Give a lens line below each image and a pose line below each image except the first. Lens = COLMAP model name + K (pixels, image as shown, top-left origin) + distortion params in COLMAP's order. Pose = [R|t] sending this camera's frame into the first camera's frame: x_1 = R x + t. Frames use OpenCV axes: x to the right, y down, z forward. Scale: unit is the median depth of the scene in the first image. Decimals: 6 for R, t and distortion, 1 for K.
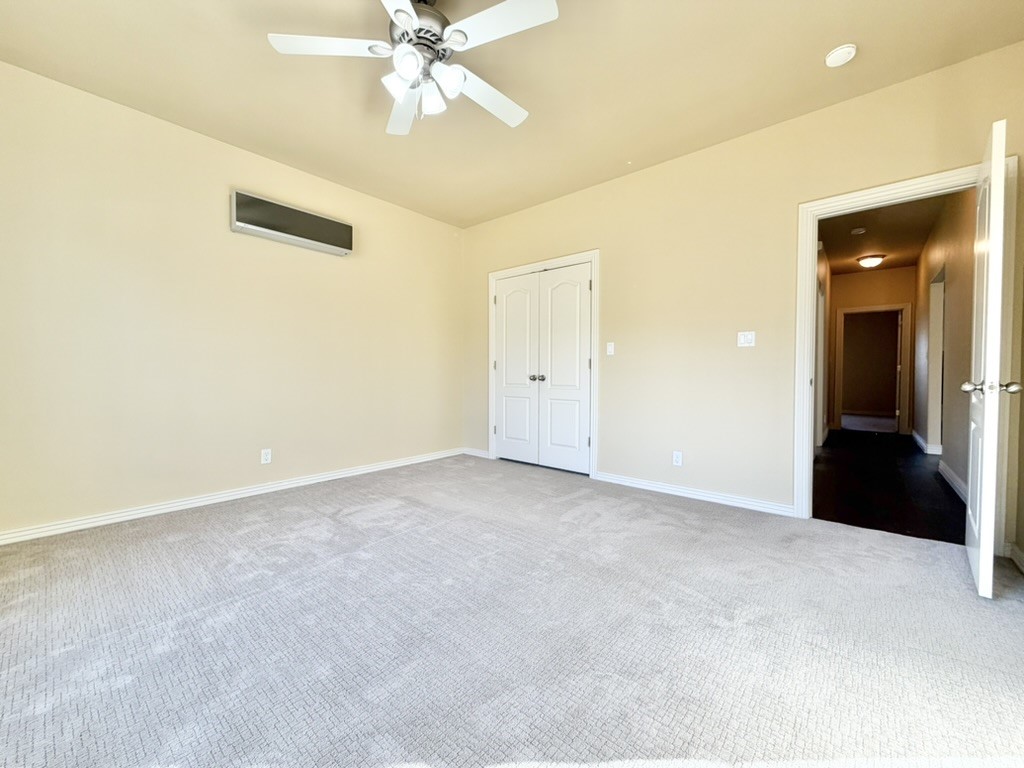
lens RADIAL K [[405.1, 0, 508.5], [0, 405.1, 382.2], [0, 0, 1]] dist [-0.000942, -0.000300]
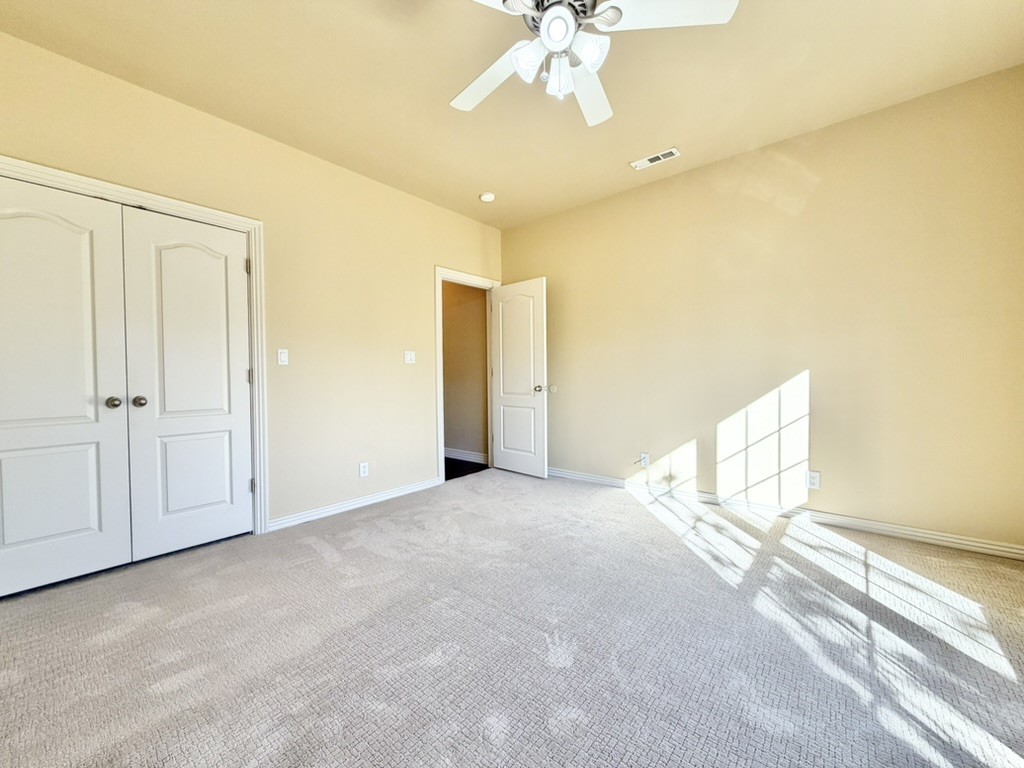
lens RADIAL K [[405.1, 0, 507.3], [0, 405.1, 382.5], [0, 0, 1]] dist [-0.000942, -0.000300]
pose [[-0.004056, -0.011124, 0.999930, -0.529287], [0.040796, 0.999104, 0.011281, -0.024226], [-0.999159, 0.040839, -0.003598, 0.564301]]
